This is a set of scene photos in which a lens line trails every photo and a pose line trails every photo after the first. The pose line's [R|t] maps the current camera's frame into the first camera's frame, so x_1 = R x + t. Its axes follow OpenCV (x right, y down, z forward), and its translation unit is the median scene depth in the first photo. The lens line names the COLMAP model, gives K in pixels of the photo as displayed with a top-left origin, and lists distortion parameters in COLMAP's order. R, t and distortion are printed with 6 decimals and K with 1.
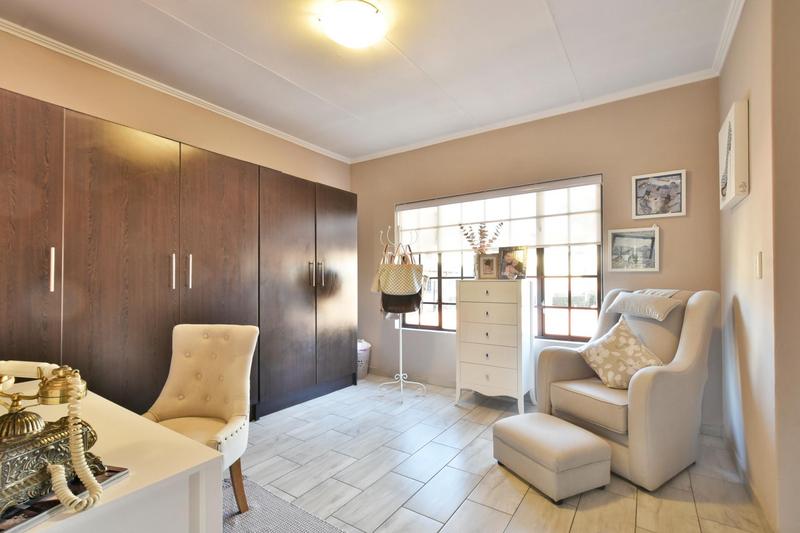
lens RADIAL K [[359.9, 0, 399.8], [0, 359.9, 276.0], [0, 0, 1]] dist [0.002921, 0.000453]
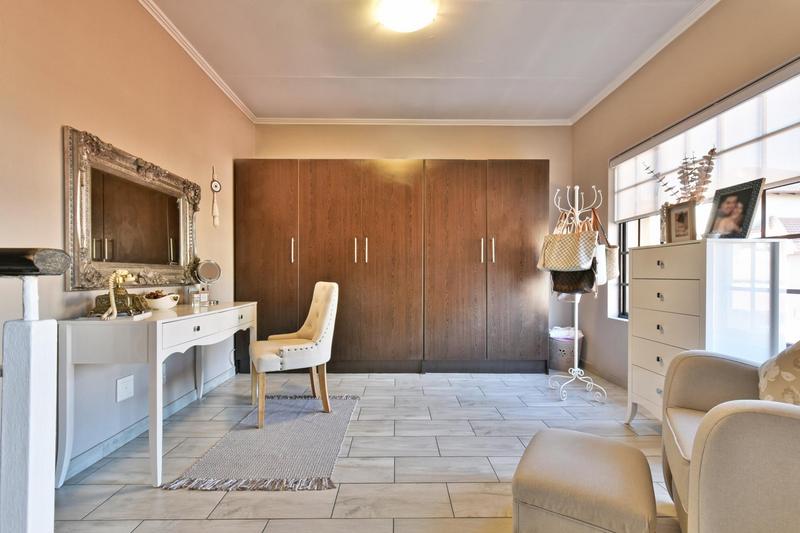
lens RADIAL K [[362.6, 0, 404.0], [0, 362.6, 274.4], [0, 0, 1]] dist [0.032843, 0.000138]
pose [[0.588301, 0.000834, -0.808641, 0.477744], [0.008916, 0.999932, 0.007518, 0.052746], [0.808593, -0.011632, 0.588254, 0.214792]]
